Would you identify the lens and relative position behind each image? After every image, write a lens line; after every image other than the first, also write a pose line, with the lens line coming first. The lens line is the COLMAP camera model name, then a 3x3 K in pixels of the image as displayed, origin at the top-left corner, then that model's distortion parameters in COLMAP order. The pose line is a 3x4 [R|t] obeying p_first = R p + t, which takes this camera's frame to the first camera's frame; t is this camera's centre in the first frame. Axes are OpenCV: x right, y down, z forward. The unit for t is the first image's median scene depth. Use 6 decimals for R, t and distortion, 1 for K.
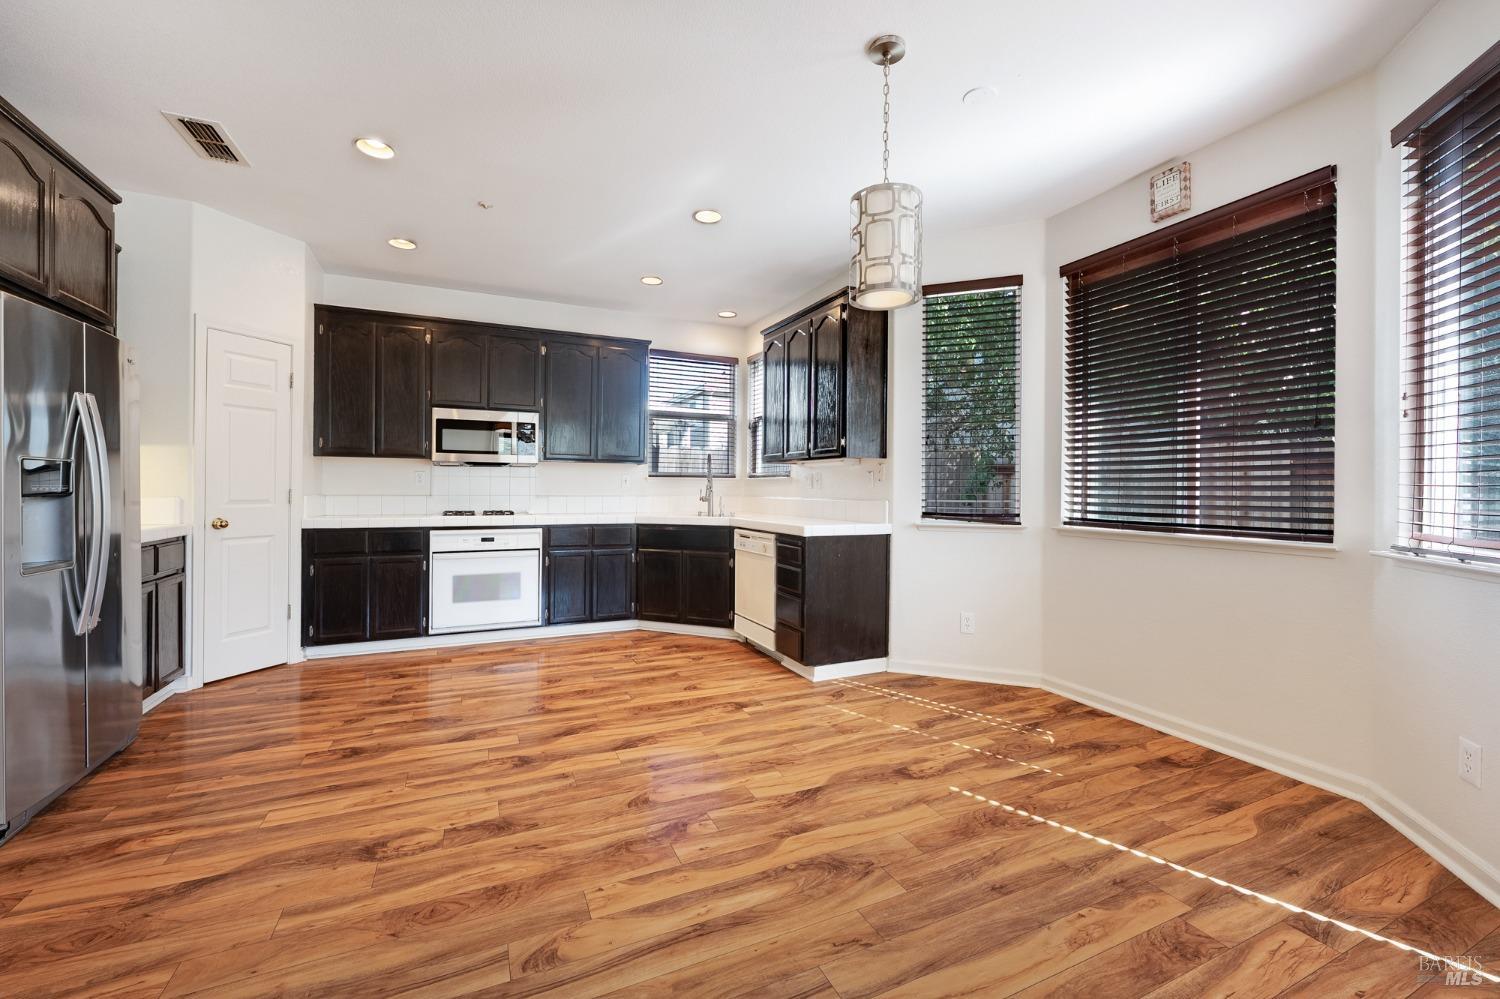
lens RADIAL K [[603.6, 0, 748.6], [0, 603.6, 486.2], [0, 0, 1]] dist [-0.000148, -0.000043]
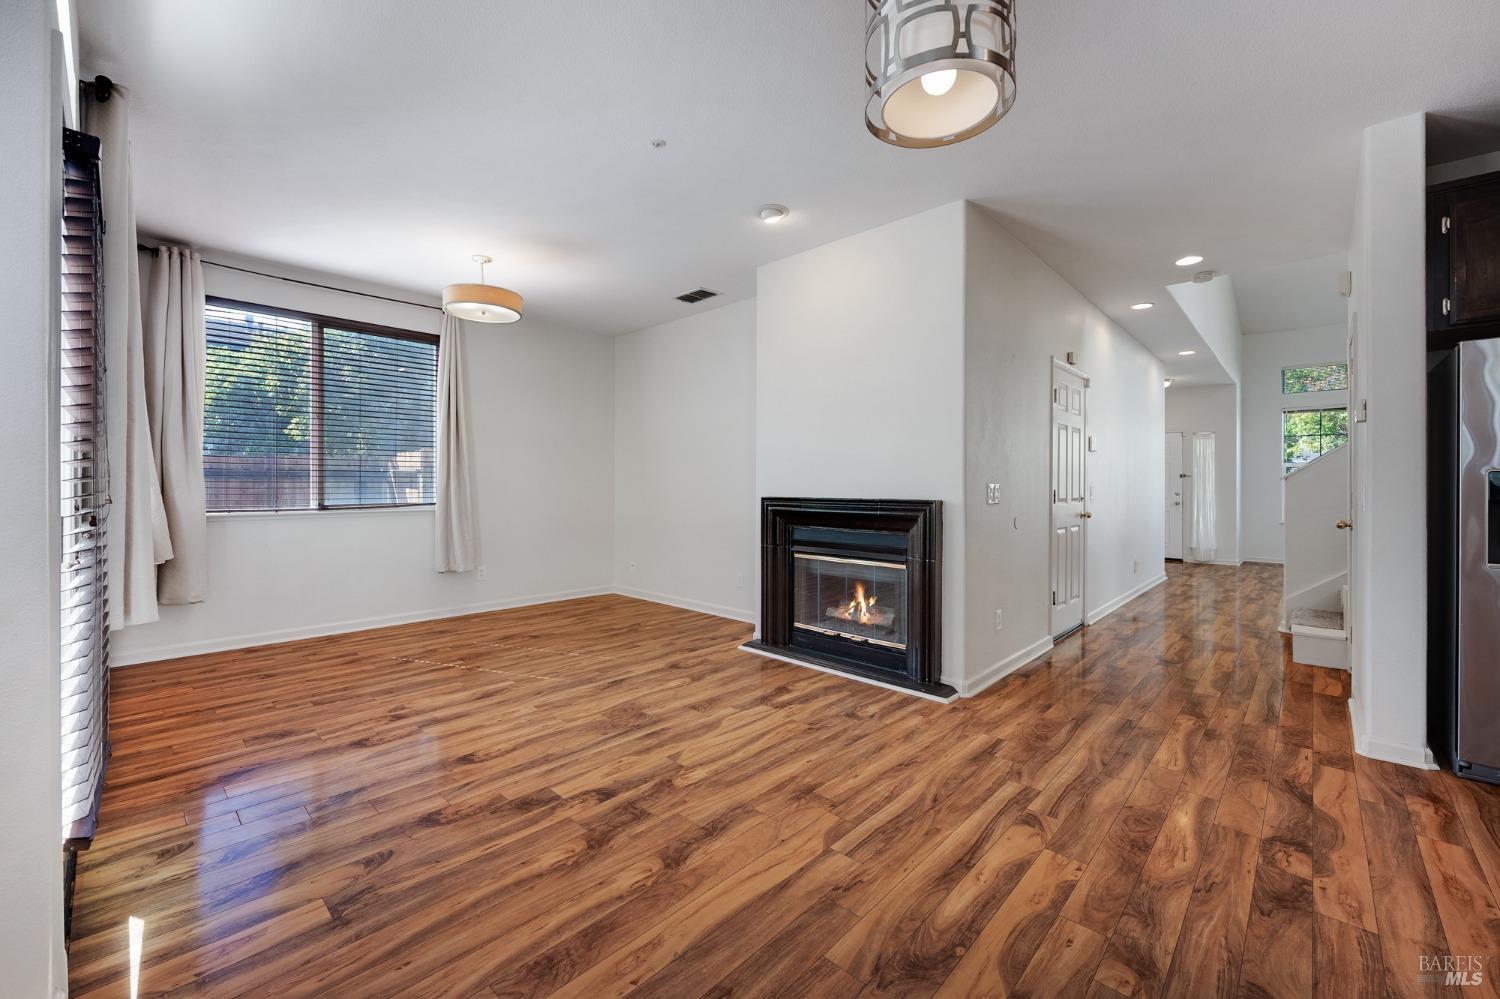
lens RADIAL K [[603.6, 0, 748.6], [0, 603.6, 486.2], [0, 0, 1]] dist [-0.000148, -0.000043]
pose [[-0.926500, -0.015716, -0.375966, 0.684815], [-0.014473, 0.999876, -0.006129, 0.012436], [0.376016, -0.000238, -0.926613, 1.730178]]
